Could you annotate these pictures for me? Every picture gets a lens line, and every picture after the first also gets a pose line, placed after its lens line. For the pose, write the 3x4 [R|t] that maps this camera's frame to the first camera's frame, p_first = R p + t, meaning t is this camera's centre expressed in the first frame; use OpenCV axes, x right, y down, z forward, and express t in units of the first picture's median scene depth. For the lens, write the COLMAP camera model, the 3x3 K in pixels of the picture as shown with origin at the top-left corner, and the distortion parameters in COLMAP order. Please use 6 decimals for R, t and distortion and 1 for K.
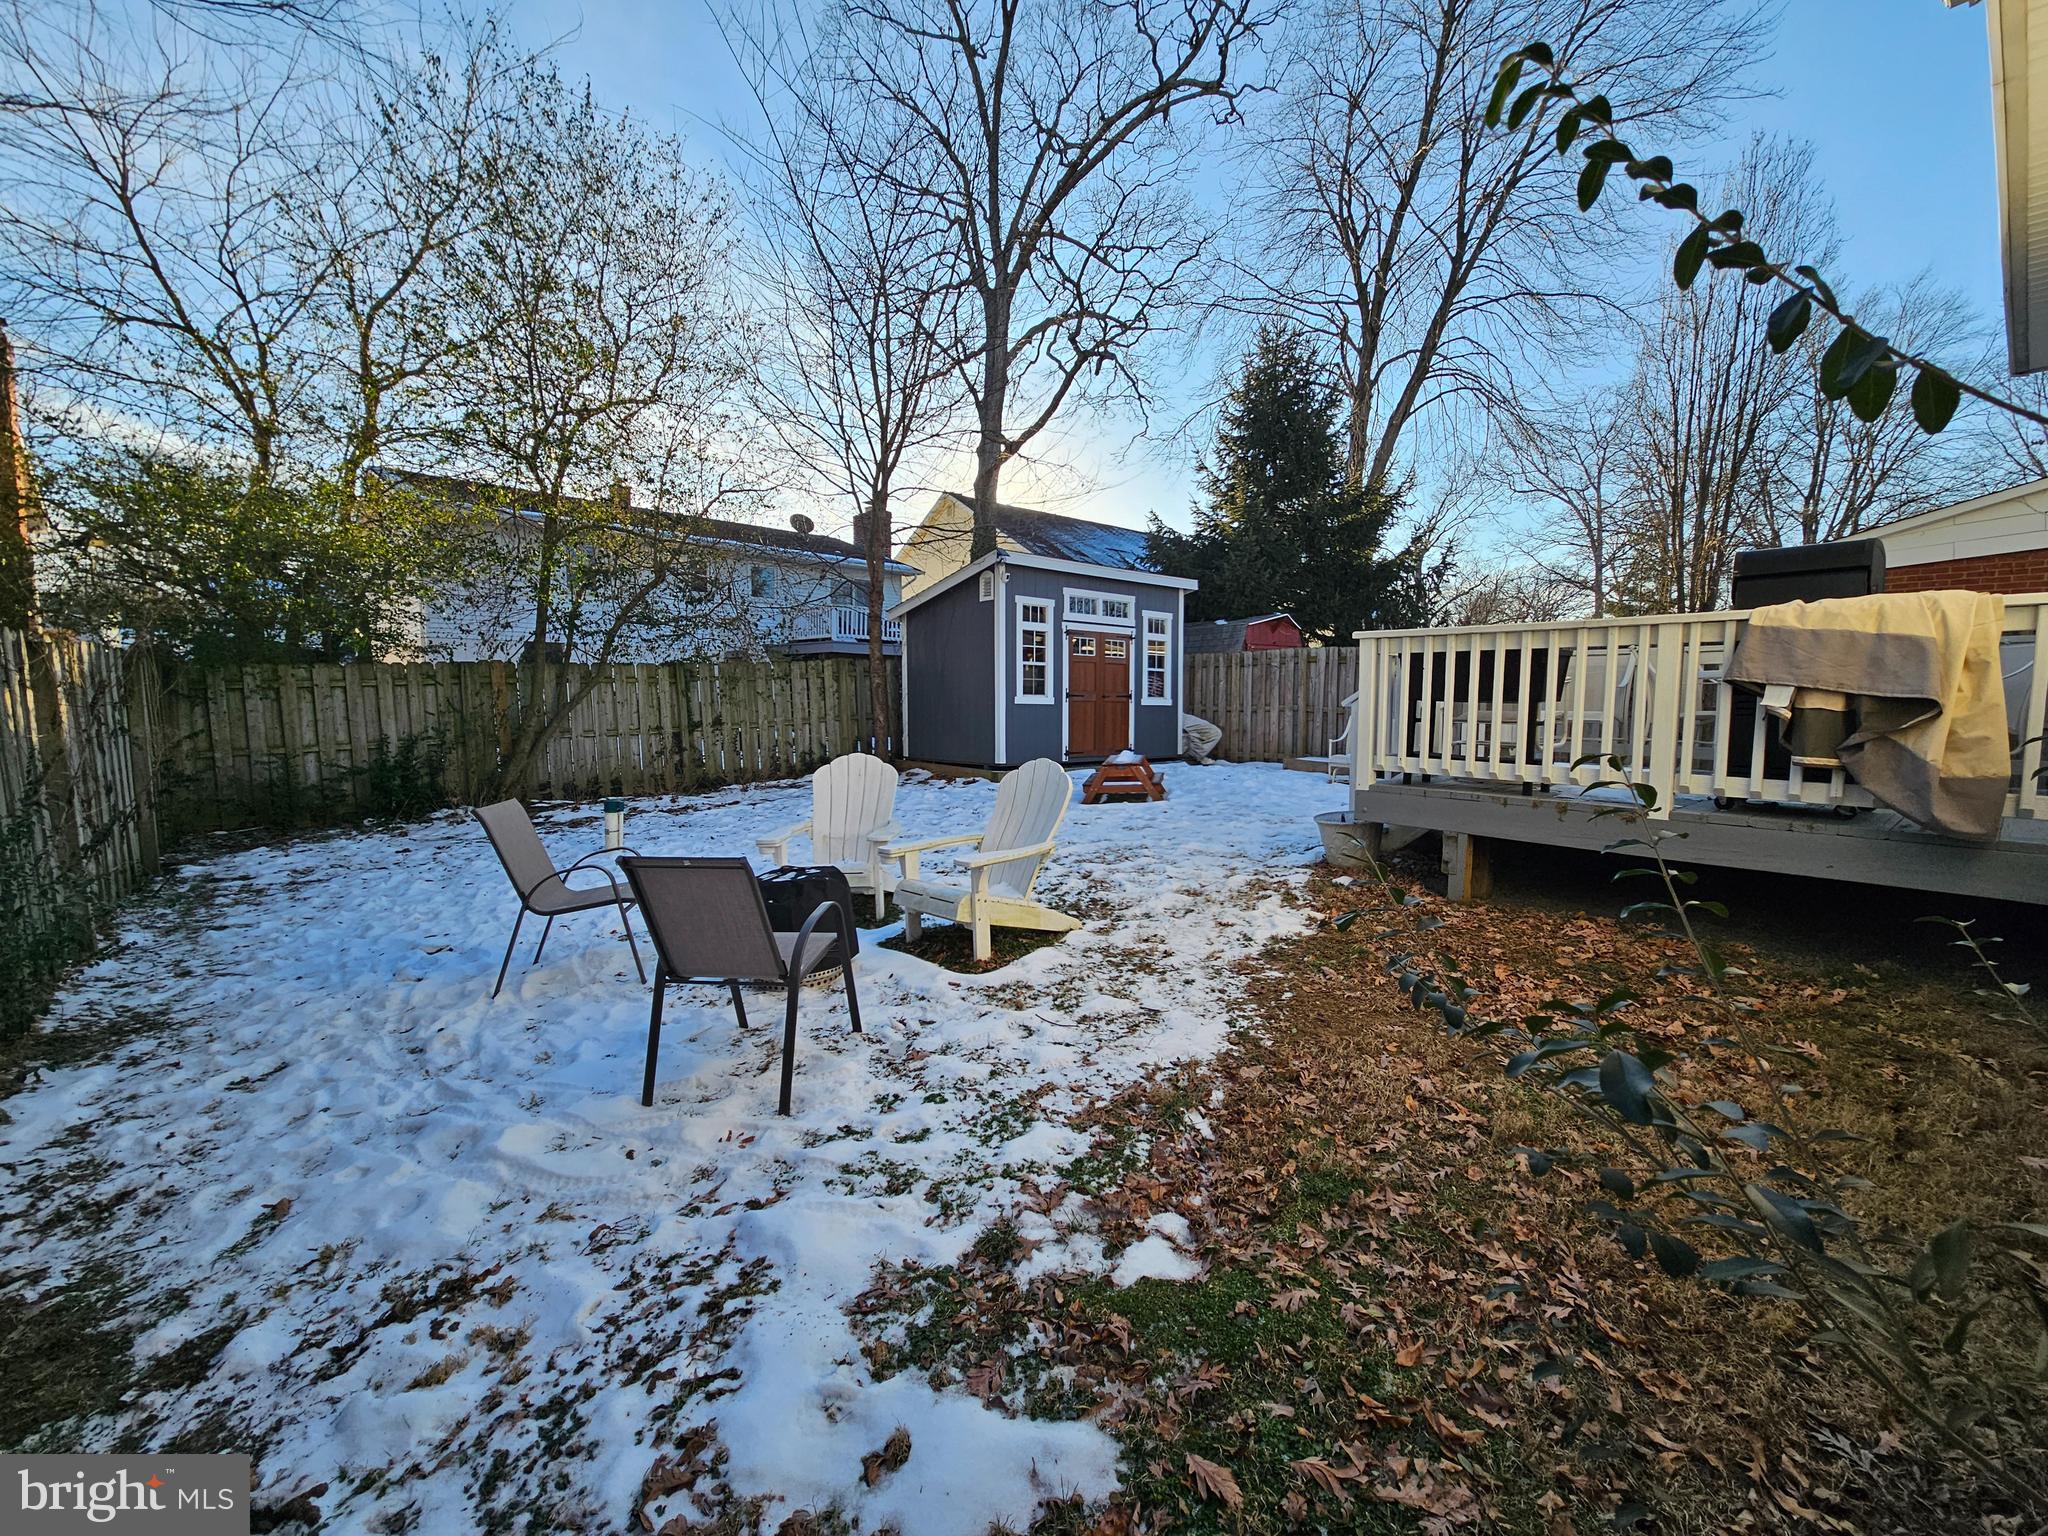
lens RADIAL K [[835.5, 0, 1028.9], [0, 835.5, 767.6], [0, 0, 1]] dist [0.002020, 0.000791]
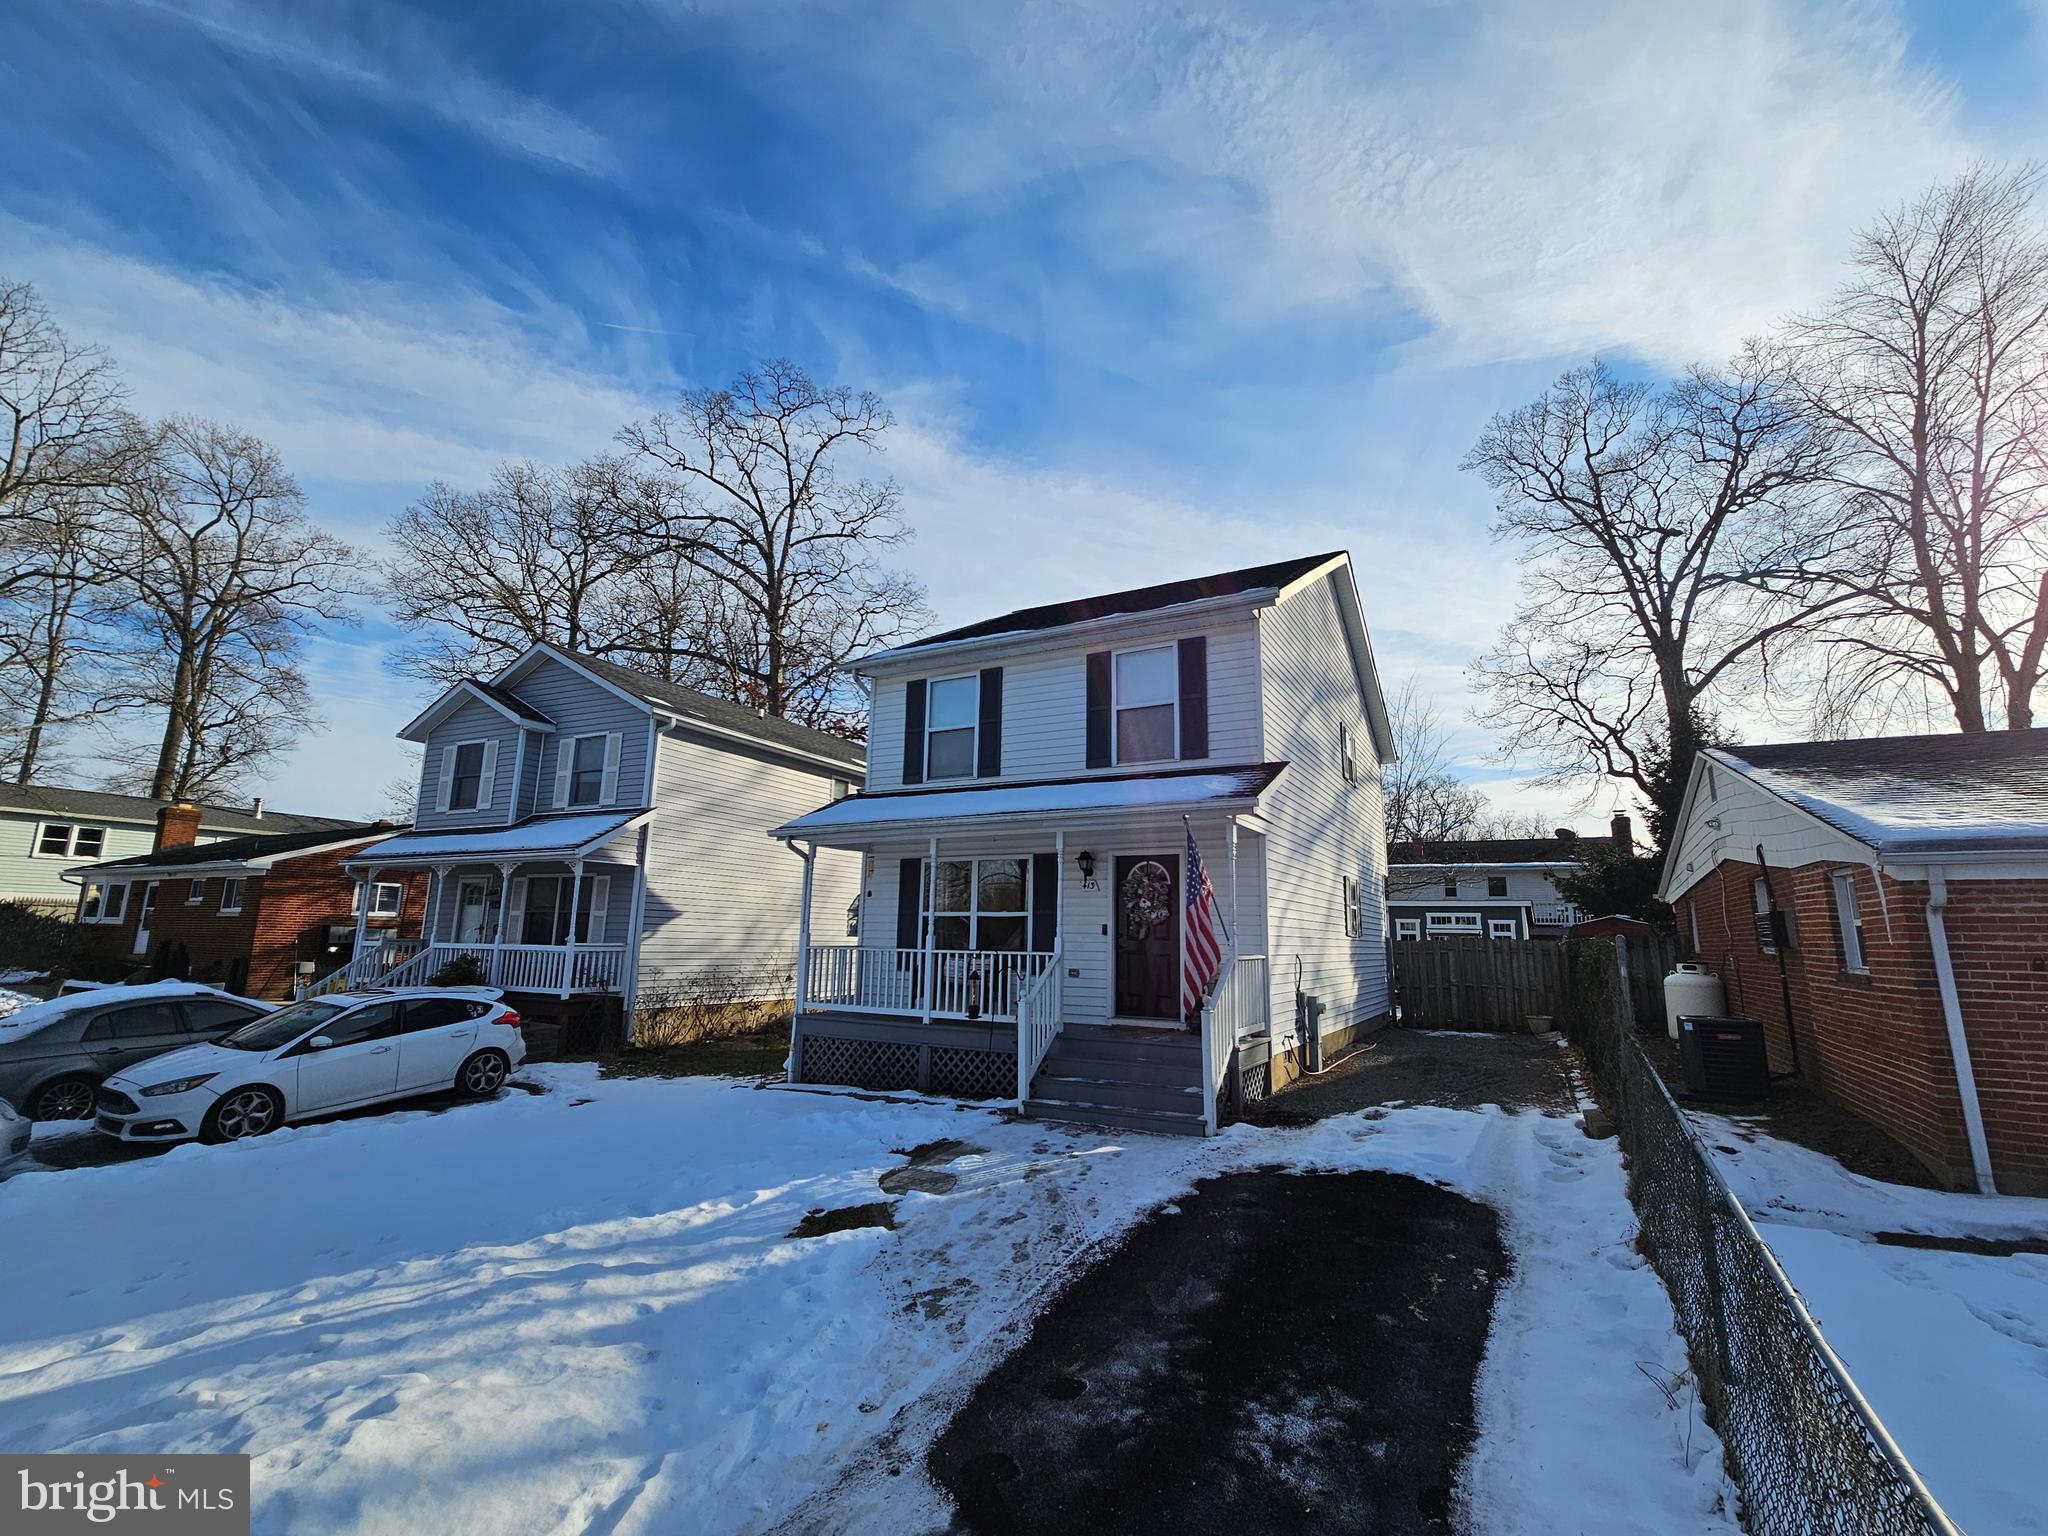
lens RADIAL K [[835.5, 0, 1028.9], [0, 835.5, 767.6], [0, 0, 1]] dist [0.002020, 0.000791]
pose [[0.351057, -0.188987, -0.917084, 1.599898], [-0.093916, 0.967374, -0.235301, 0.023694], [0.931632, 0.168733, 0.321854, -0.660525]]
